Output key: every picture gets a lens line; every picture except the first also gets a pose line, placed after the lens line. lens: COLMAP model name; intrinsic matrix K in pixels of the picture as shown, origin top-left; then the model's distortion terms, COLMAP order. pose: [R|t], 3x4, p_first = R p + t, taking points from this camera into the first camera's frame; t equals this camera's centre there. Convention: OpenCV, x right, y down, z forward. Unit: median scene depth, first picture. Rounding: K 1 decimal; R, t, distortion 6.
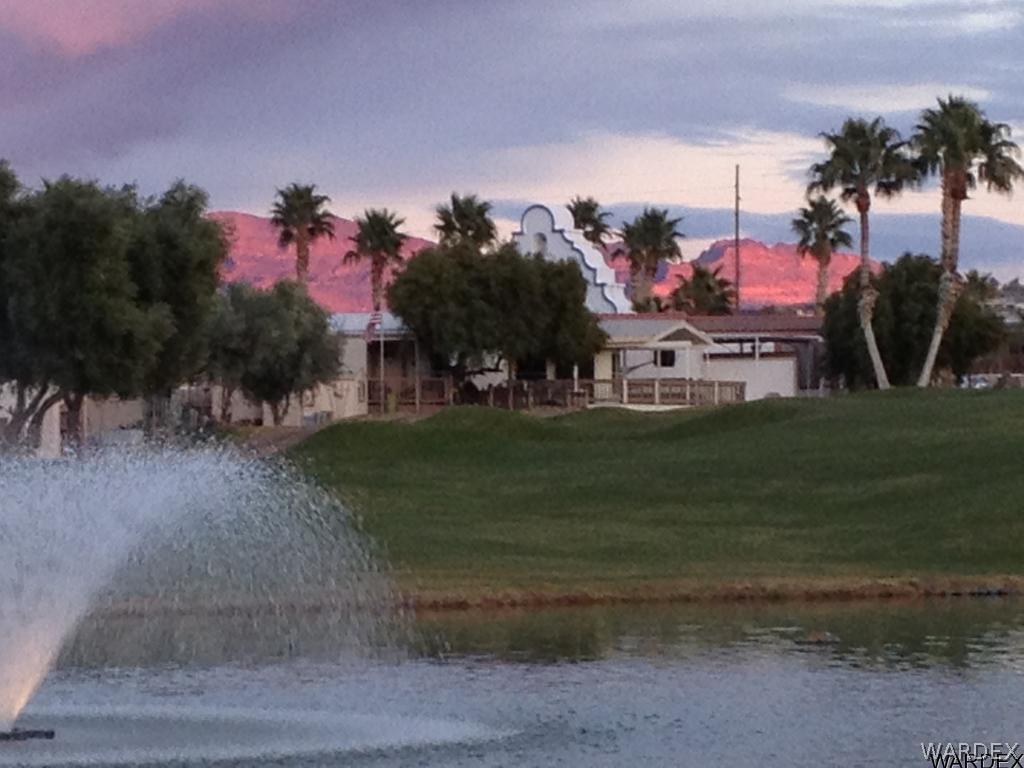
lens RADIAL K [[1029.7, 0, 512.4], [0, 1029.7, 384.3], [0, 0, 1]] dist [-0.002386, 0.000000]
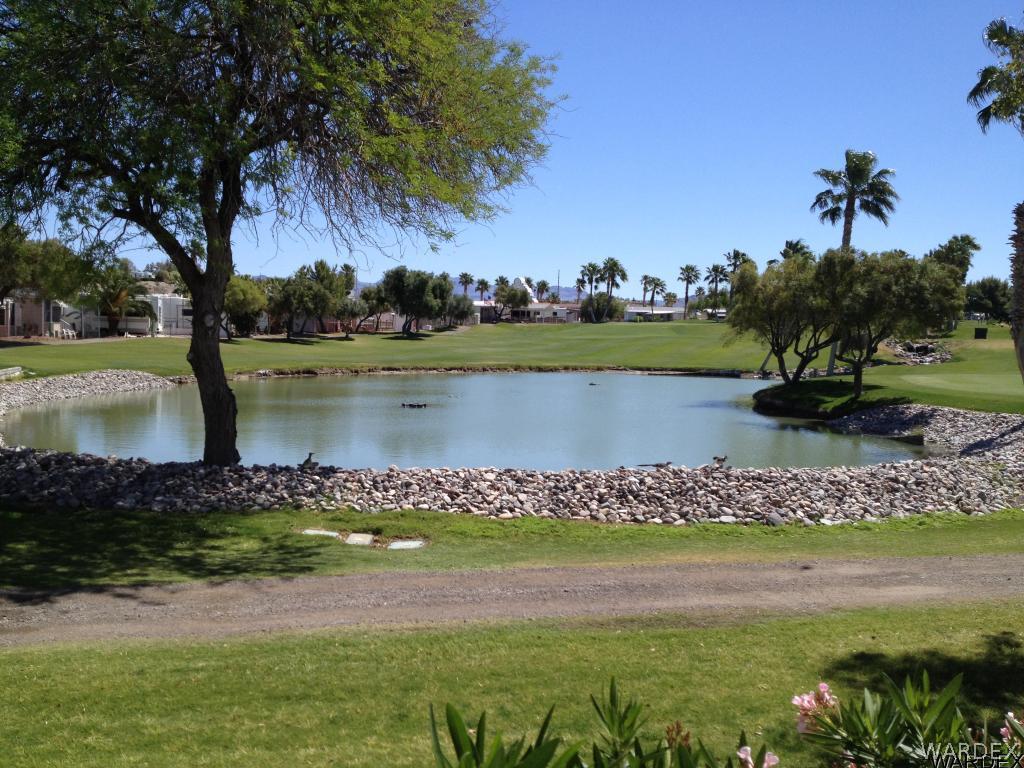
lens RADIAL K [[1029.7, 0, 512.2], [0, 1029.7, 383.7], [0, 0, 1]] dist [-0.002386, 0.000000]
pose [[0.982862, 0.051794, 0.176917, -0.761558], [-0.076750, 0.987556, 0.137269, -0.339412], [-0.167605, -0.148494, 0.974607, -3.356098]]
